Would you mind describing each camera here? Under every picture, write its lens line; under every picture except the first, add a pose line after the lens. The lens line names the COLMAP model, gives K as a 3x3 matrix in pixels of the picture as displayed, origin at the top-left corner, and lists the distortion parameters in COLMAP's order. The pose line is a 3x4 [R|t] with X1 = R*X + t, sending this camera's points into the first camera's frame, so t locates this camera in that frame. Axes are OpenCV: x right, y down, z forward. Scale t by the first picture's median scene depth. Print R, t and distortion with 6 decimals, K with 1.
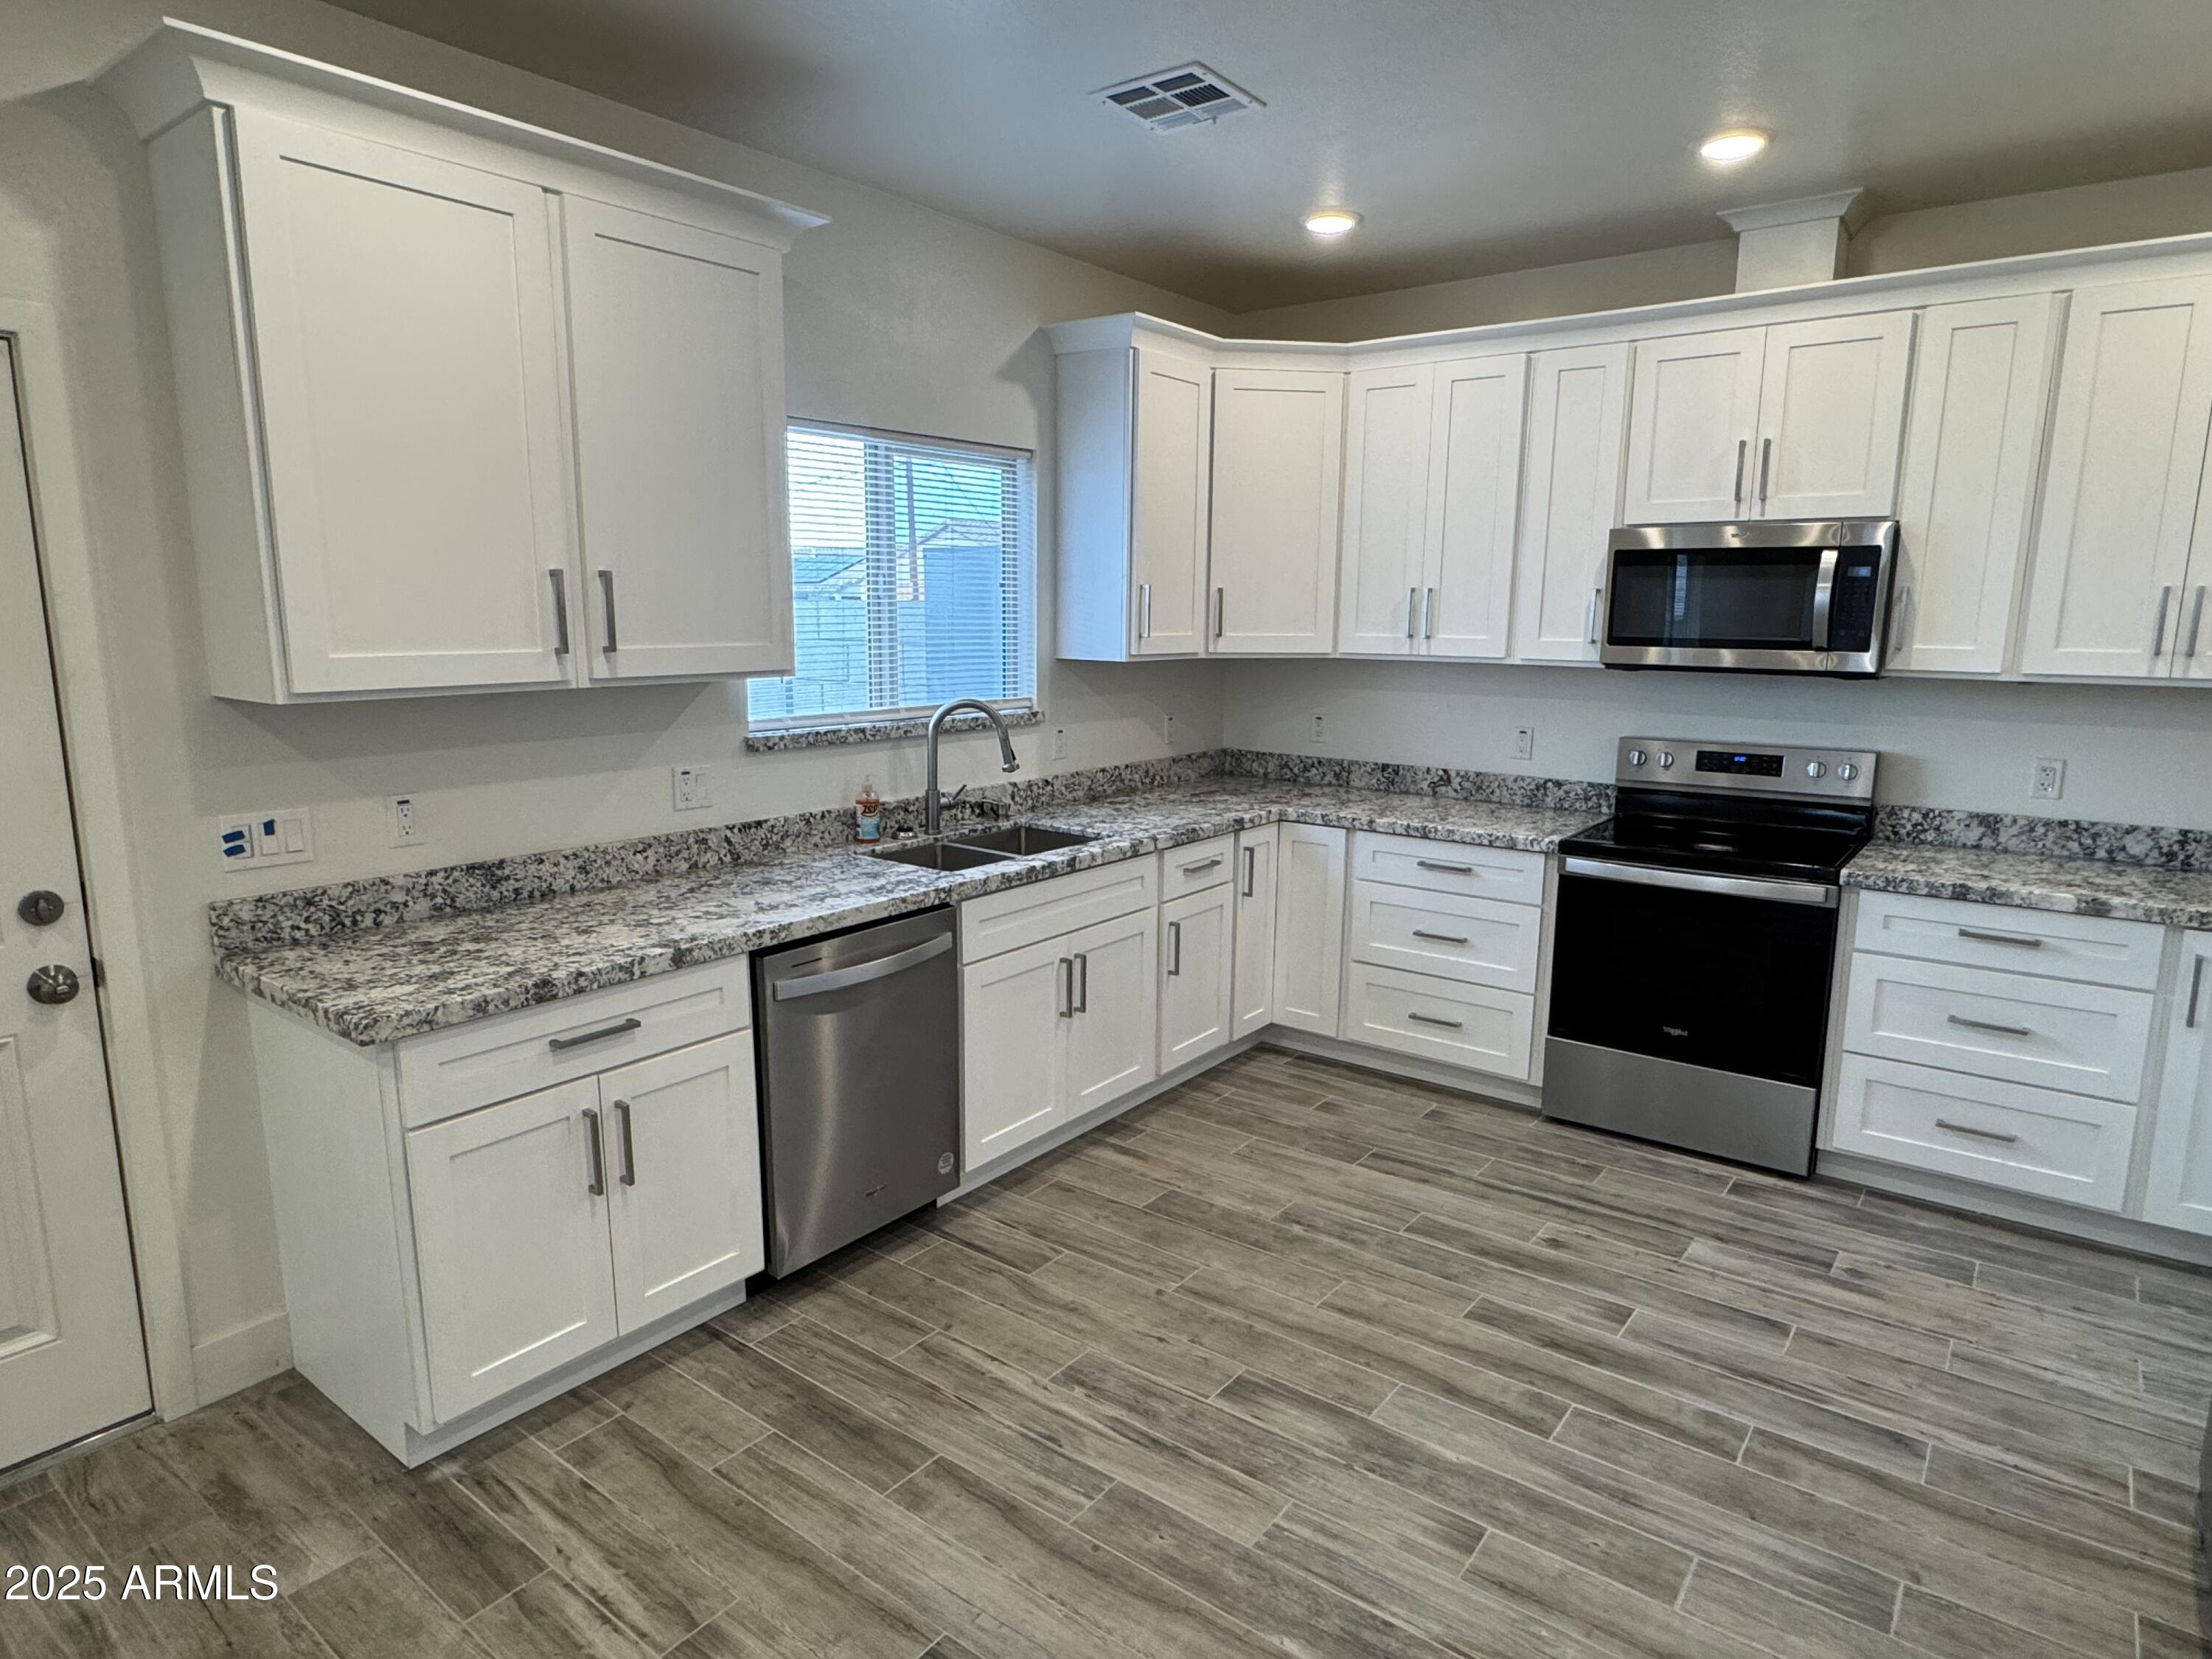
lens RADIAL K [[1284.1, 0, 1101.3], [0, 1284.1, 830.7], [0, 0, 1]] dist [-0.002325, 0.001595]
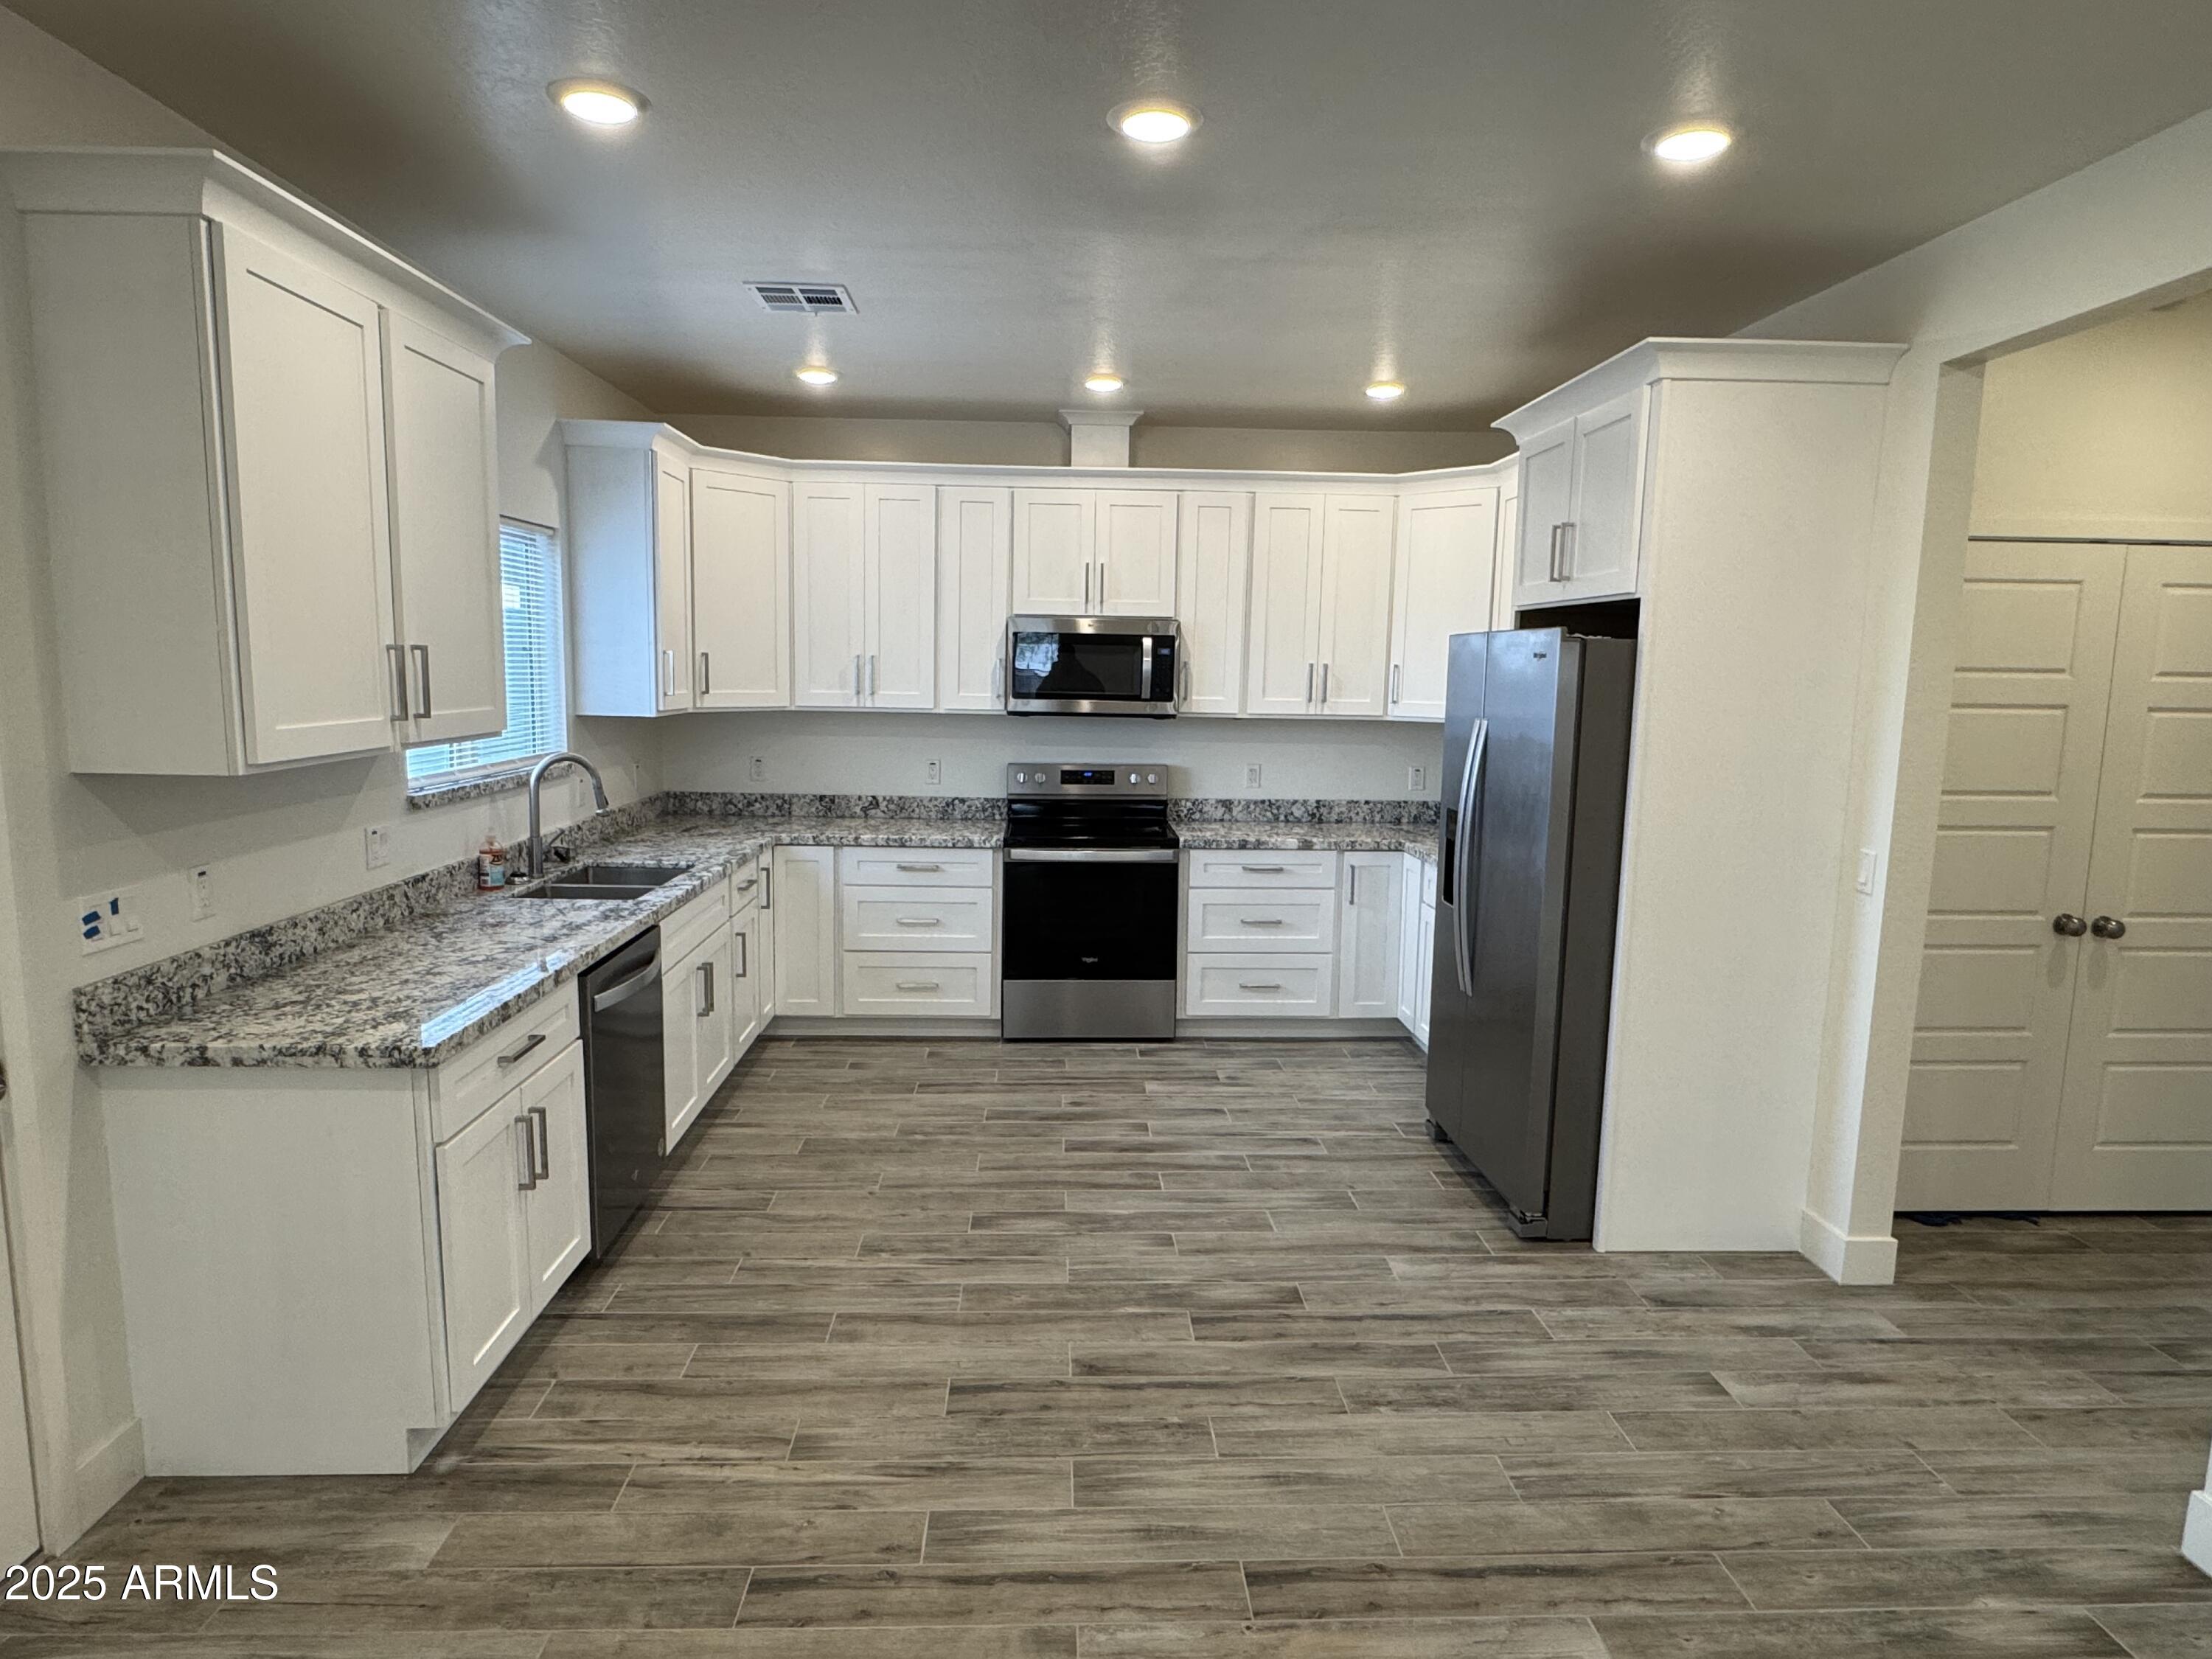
lens RADIAL K [[1284.1, 0, 1101.3], [0, 1284.1, 829.2], [0, 0, 1]] dist [-0.002325, 0.001595]
pose [[0.765887, -0.076040, 0.638463, -0.481288], [0.098369, 0.995150, 0.000519, 0.008418], [-0.635406, 0.062407, 0.769652, -0.154074]]
